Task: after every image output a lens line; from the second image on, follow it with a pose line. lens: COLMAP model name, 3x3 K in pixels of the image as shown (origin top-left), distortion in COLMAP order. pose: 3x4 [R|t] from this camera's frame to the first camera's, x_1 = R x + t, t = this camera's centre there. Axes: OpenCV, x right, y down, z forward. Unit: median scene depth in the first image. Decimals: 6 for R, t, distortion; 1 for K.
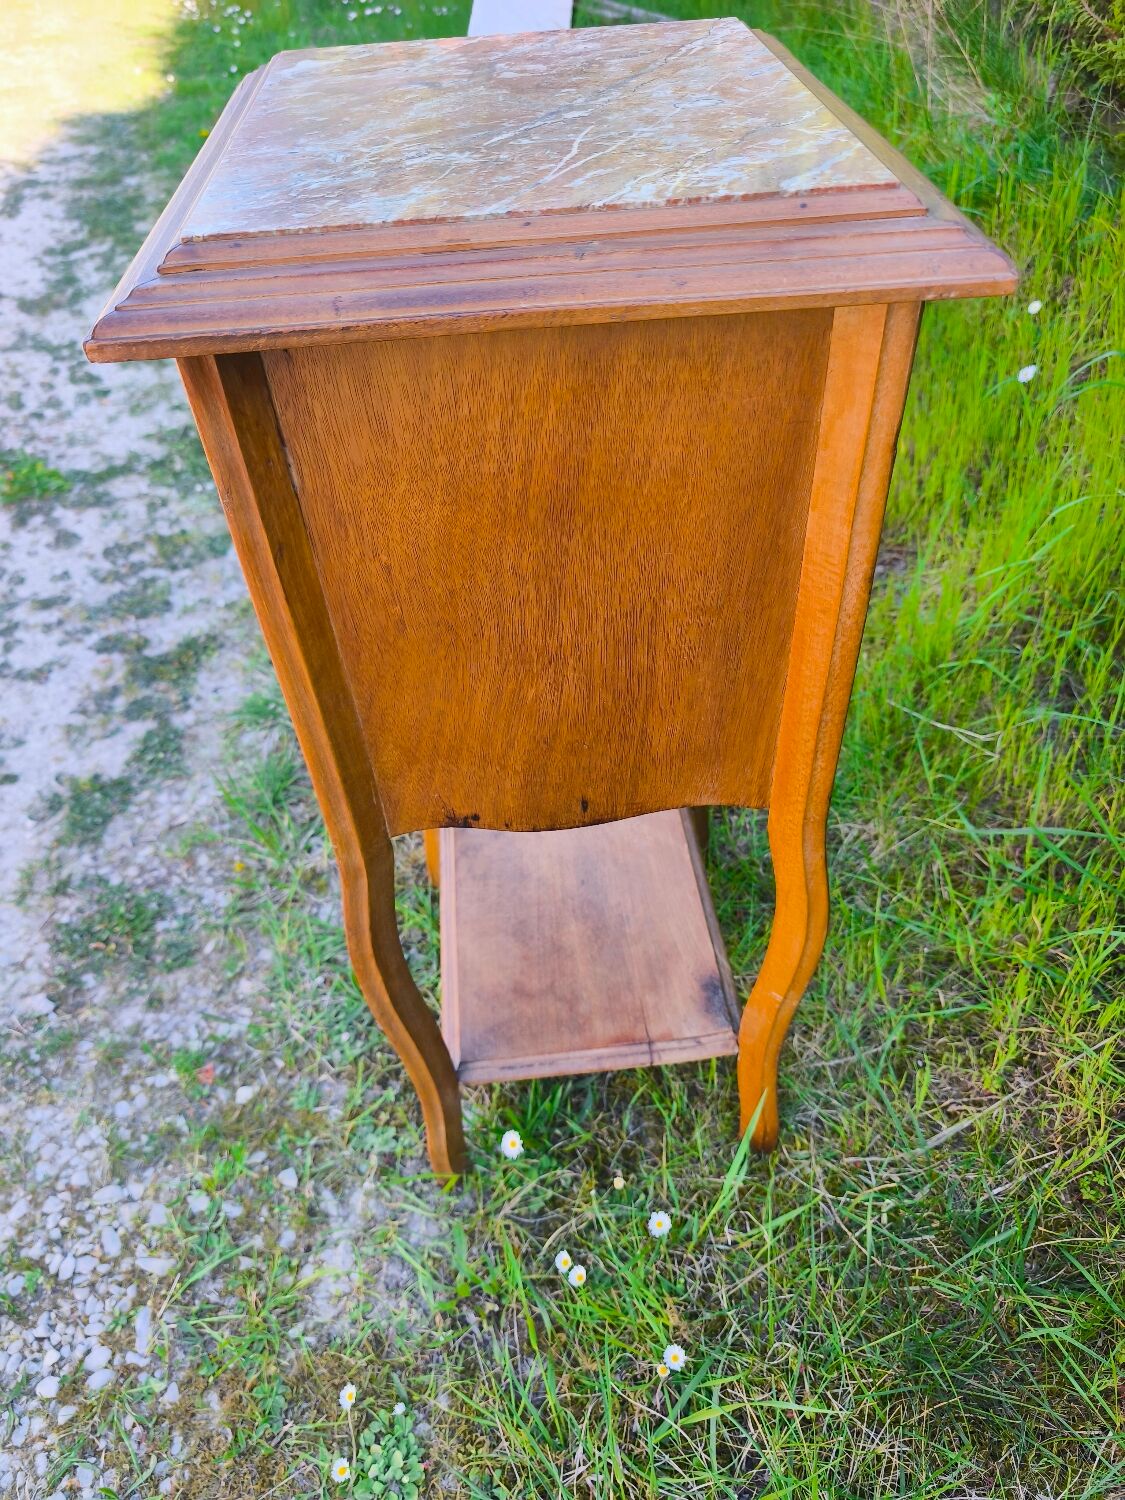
lens RADIAL K [[1043.5, 0, 556.6], [0, 1043.5, 751.3], [0, 0, 1]] dist [-0.002128, -0.010848]
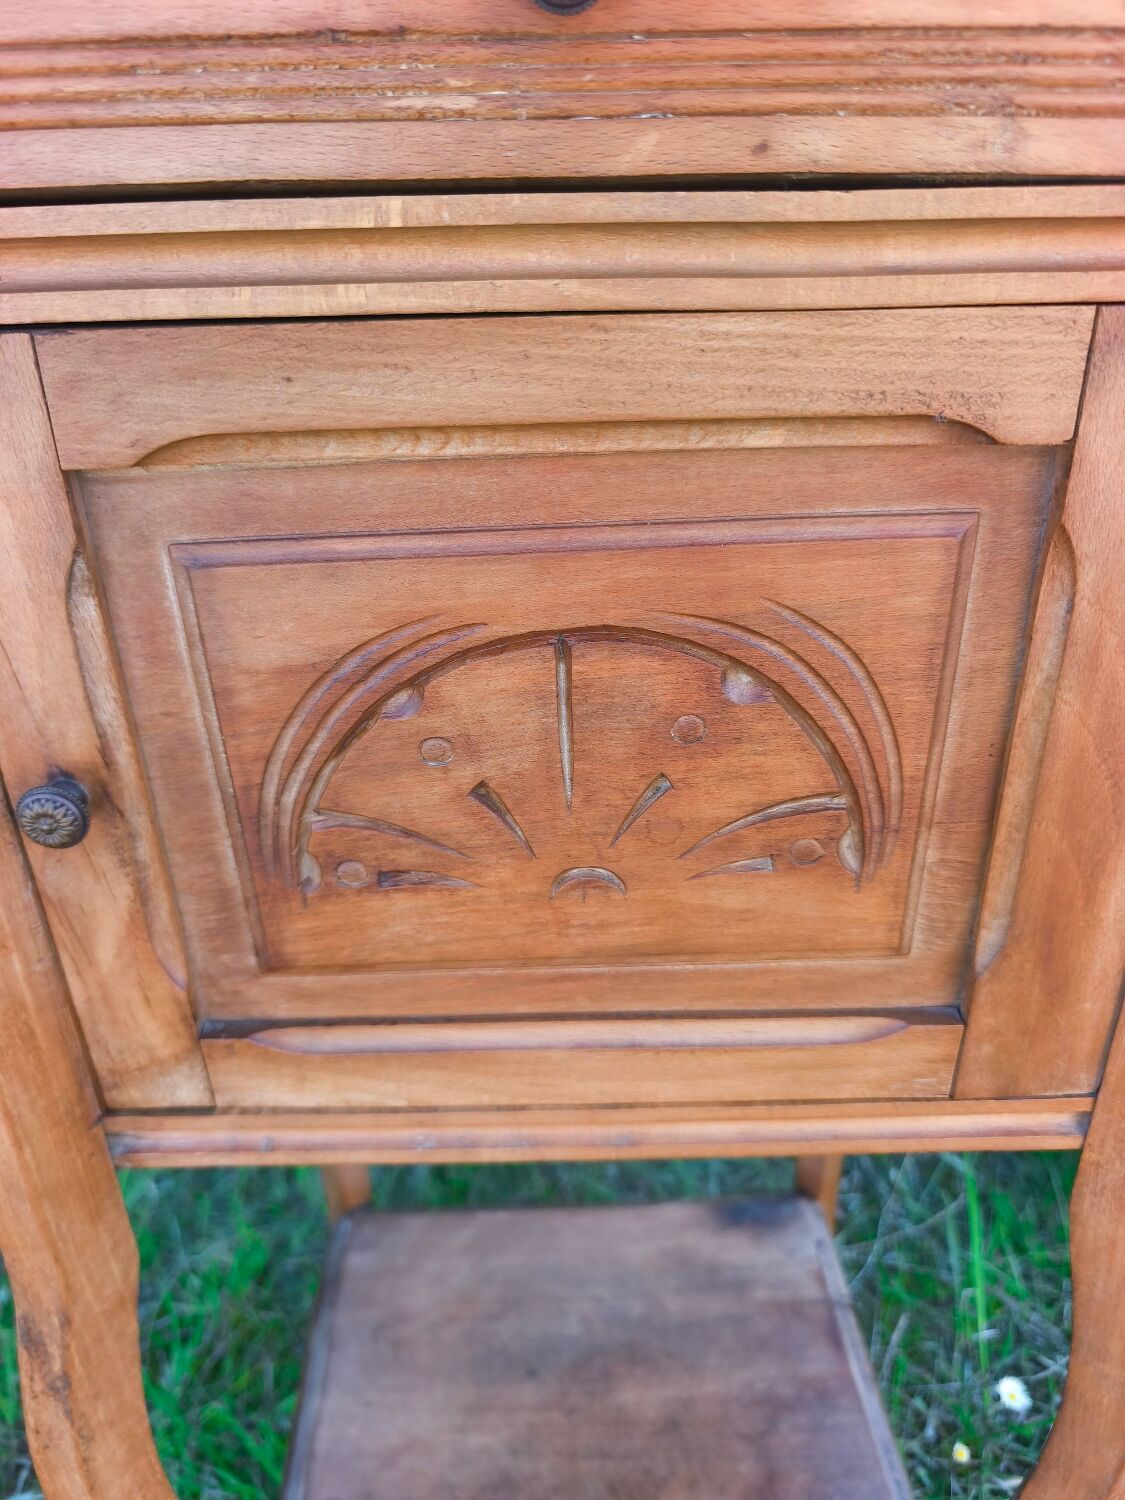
lens RADIAL K [[1055.8, 0, 553.0], [0, 1055.8, 748.3], [0, 0, 1]] dist [-0.025841, -0.004927]
pose [[0.066252, -0.386753, 0.919800, -0.402782], [0.716567, 0.659934, 0.225872, -0.240994], [-0.694364, 0.644134, 0.320856, 0.651004]]
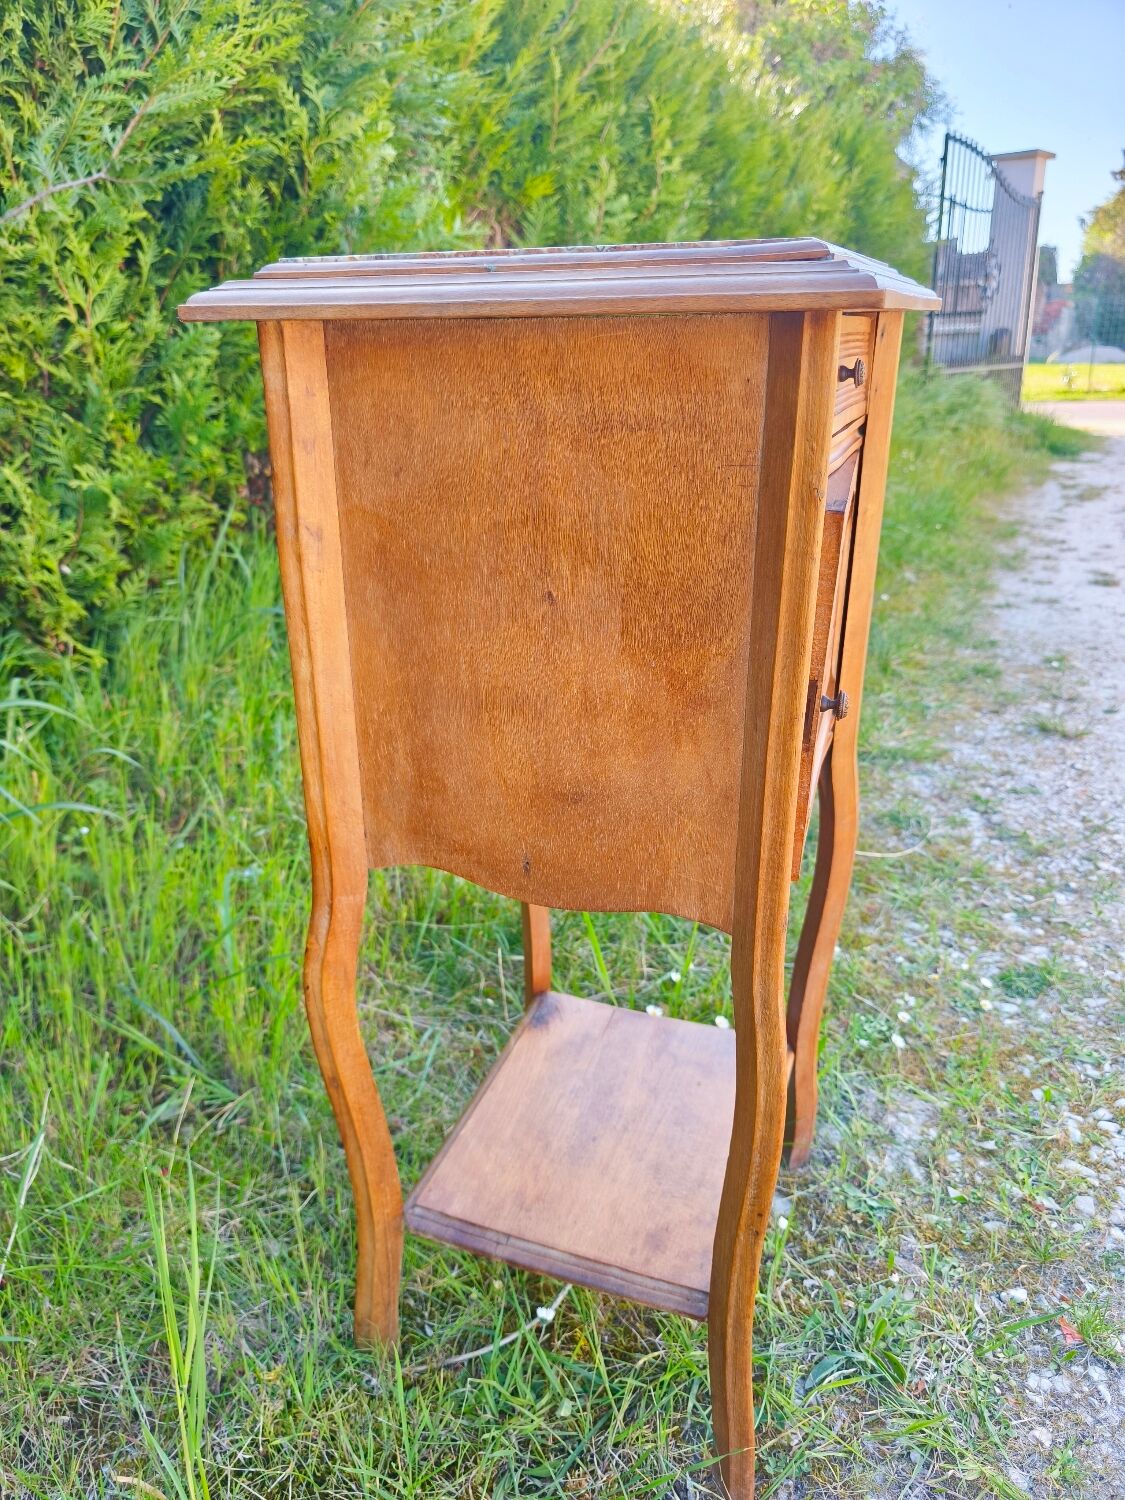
lens RADIAL K [[1042.5, 0, 556.7], [0, 1042.5, 749.4], [0, 0, 1]] dist [0.003232, -0.017389]
pose [[-0.898036, -0.108036, 0.426450, -0.309905], [0.350513, 0.410071, 0.842011, -0.823418], [-0.265842, 0.905633, -0.330390, 1.103572]]
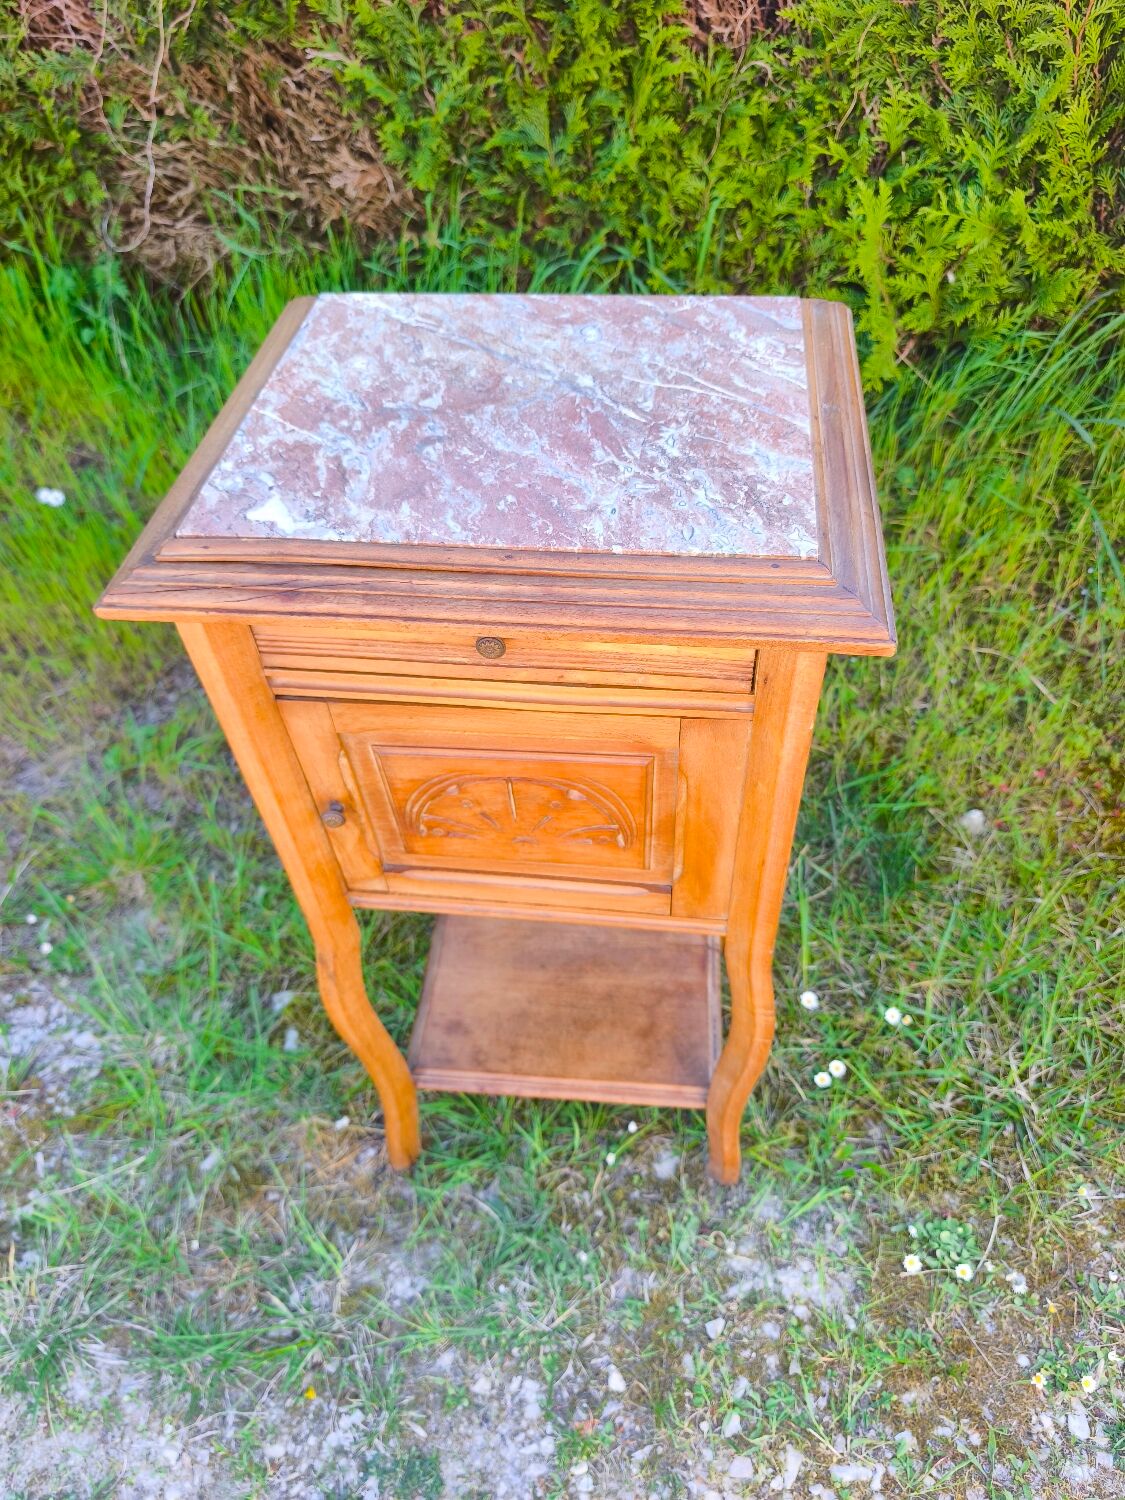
lens RADIAL K [[1042.5, 0, 561.6], [0, 1042.5, 757.2], [0, 0, 1]] dist [-0.000600, -0.013926]
pose [[0.190634, -0.702630, 0.685543, -0.634081], [0.716297, 0.577088, 0.392286, -0.467549], [-0.671250, 0.416269, 0.613305, 0.234967]]
